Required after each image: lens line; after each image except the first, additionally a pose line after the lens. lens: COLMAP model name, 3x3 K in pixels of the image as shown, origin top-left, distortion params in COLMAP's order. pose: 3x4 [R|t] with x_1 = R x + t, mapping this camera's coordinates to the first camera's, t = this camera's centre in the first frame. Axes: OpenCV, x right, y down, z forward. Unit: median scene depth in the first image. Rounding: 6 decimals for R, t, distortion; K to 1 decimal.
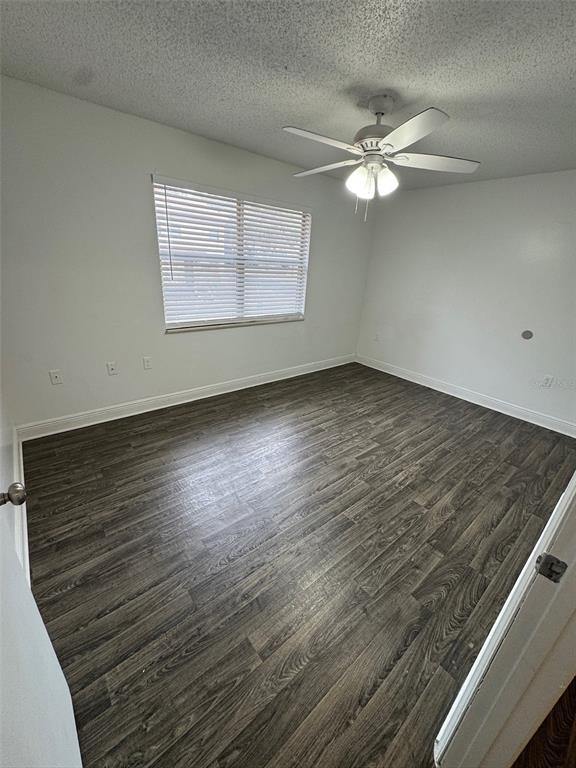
lens RADIAL K [[296.4, 0, 285.6], [0, 296.4, 400.7], [0, 0, 1]] dist [-0.002311, -0.000002]
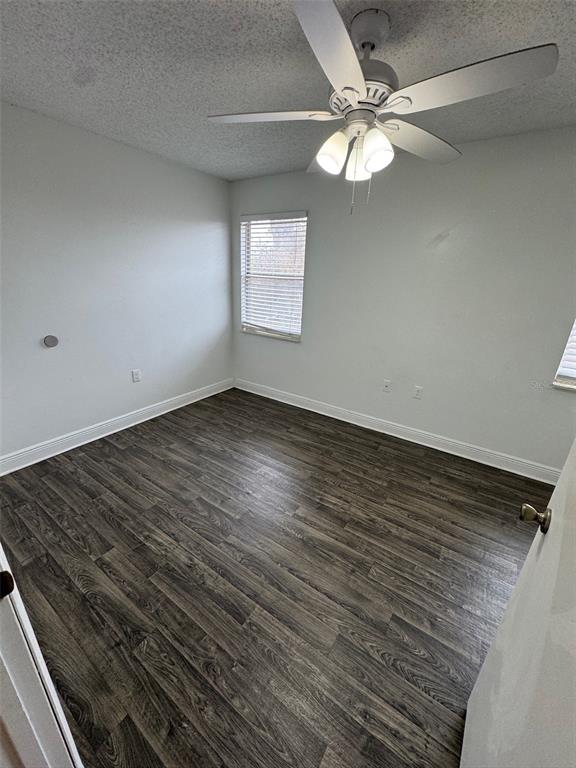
lens RADIAL K [[321.0, 0, 289.7], [0, 321.0, 382.8], [0, 0, 1]] dist [-0.001762, -0.000211]
pose [[0.271321, 0.265840, -0.925048, 0.836887], [-0.430987, 0.892916, 0.130195, -0.247953], [0.860601, 0.363359, 0.356841, 0.639648]]
